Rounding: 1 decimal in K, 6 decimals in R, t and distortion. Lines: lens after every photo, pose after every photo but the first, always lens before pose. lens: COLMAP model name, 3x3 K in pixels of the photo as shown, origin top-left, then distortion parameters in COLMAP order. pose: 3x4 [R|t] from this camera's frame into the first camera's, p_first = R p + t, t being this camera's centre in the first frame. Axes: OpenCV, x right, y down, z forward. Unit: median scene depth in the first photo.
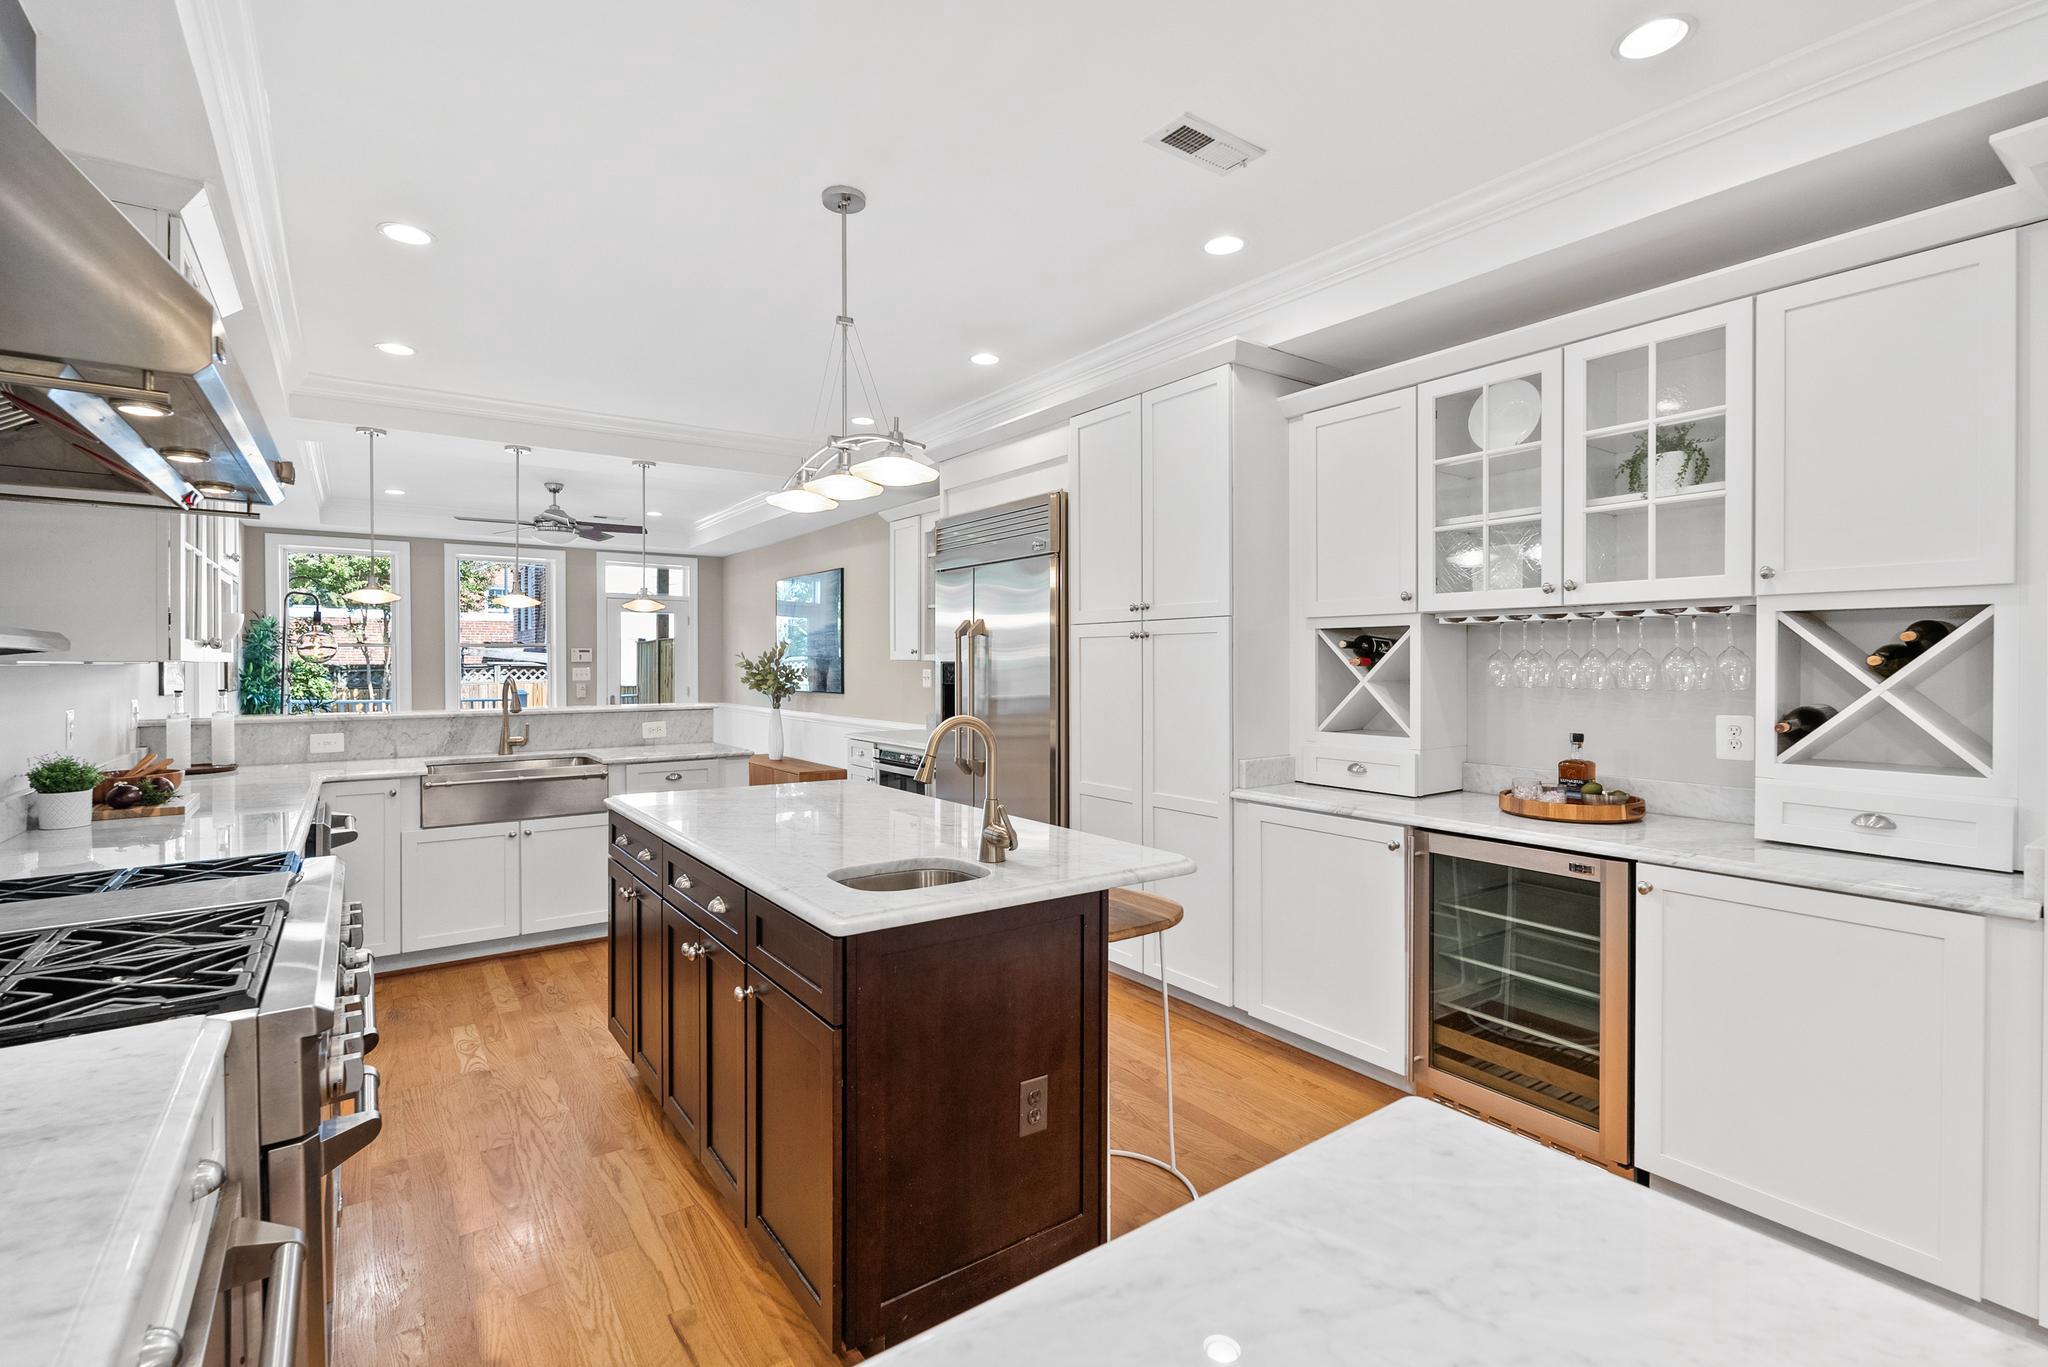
lens RADIAL K [[916.3, 0, 1010.3], [0, 916.3, 668.8], [0, 0, 1]] dist [-0.005445, 0.001580]
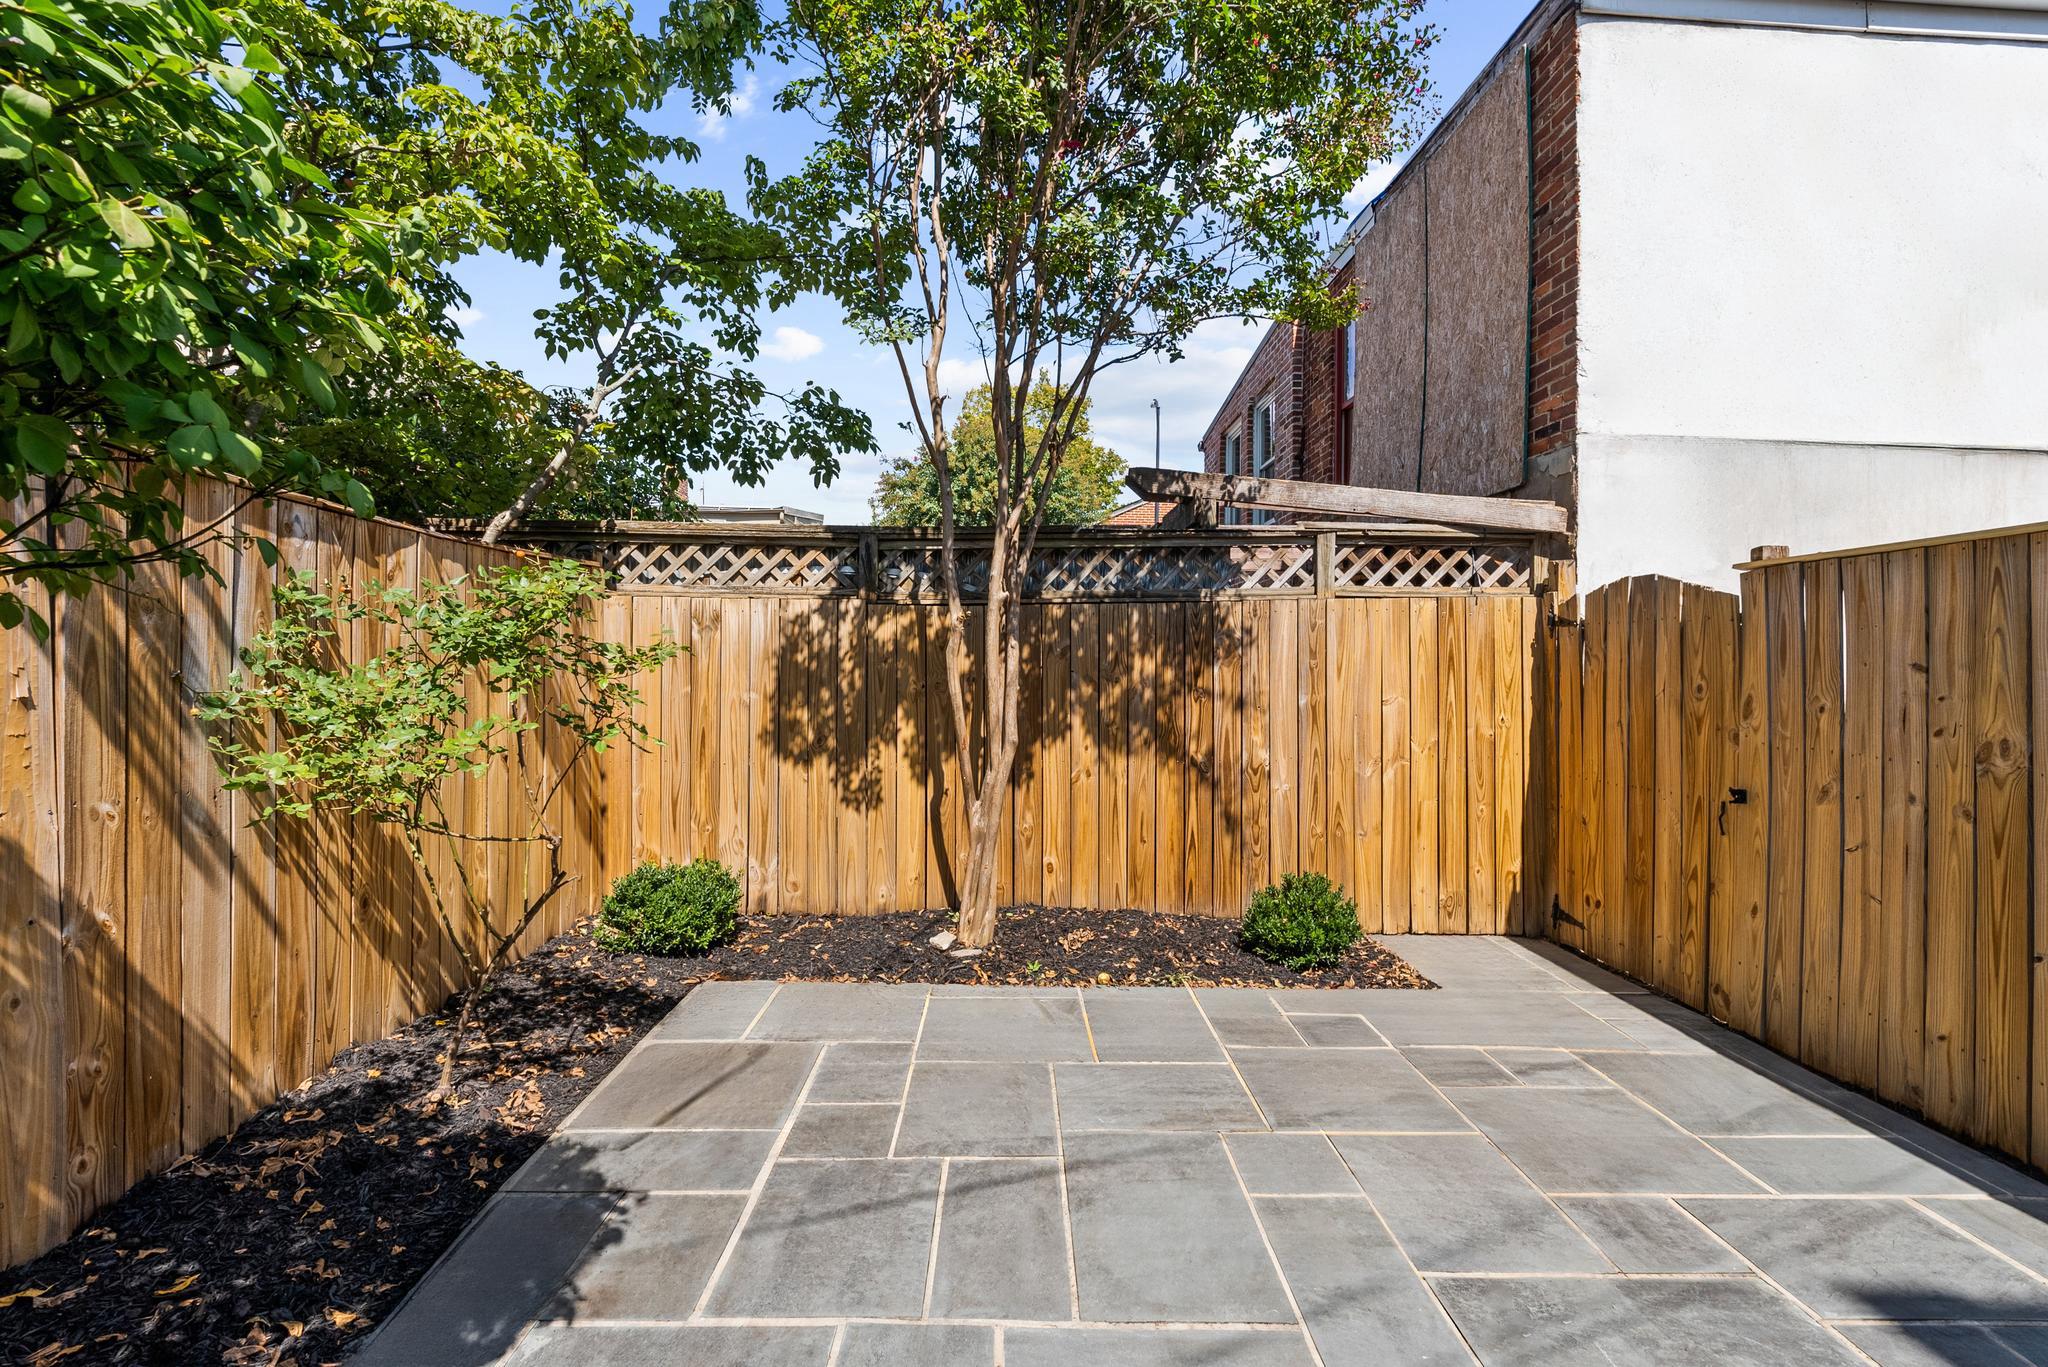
lens RADIAL K [[916.3, 0, 1020.3], [0, 916.3, 669.9], [0, 0, 1]] dist [-0.005445, 0.001580]
pose [[0.846946, 0.007131, -0.531631, -2.835223], [-0.014030, 0.999862, -0.008940, 0.247525], [0.531494, 0.015031, 0.846929, 4.109590]]
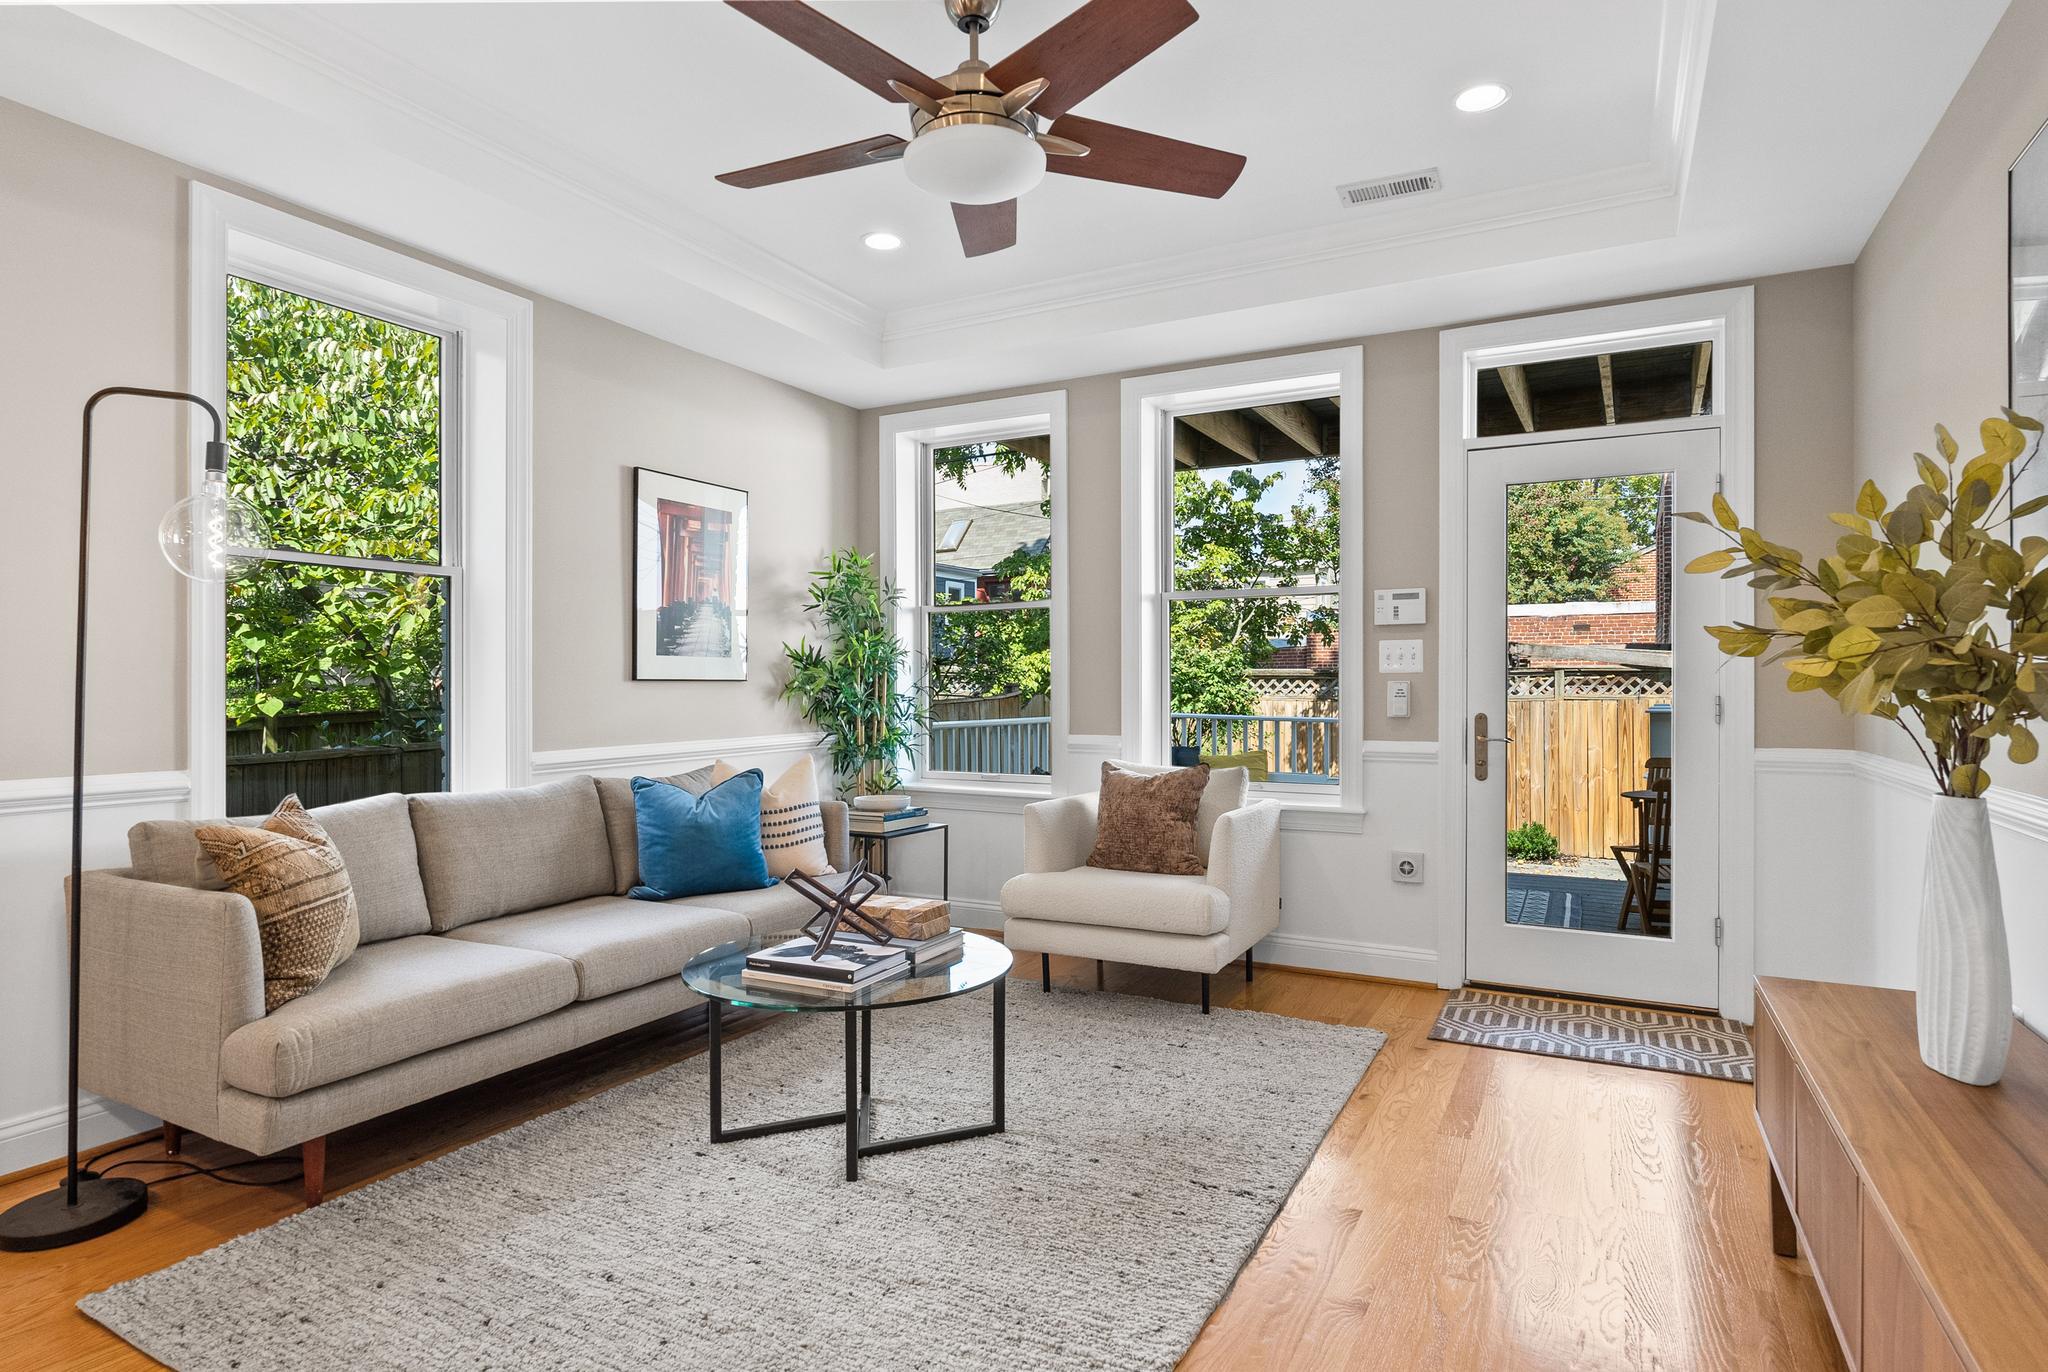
lens RADIAL K [[1115.3, 0, 1020.2], [0, 1115.3, 685.4], [0, 0, 1]] dist [0.003443, 0.001982]
pose [[0.466944, 0.000797, -0.884286, -0.379205], [-0.005755, 0.999981, -0.002138, 0.059633], [0.884268, 0.006087, 0.466940, 1.901791]]
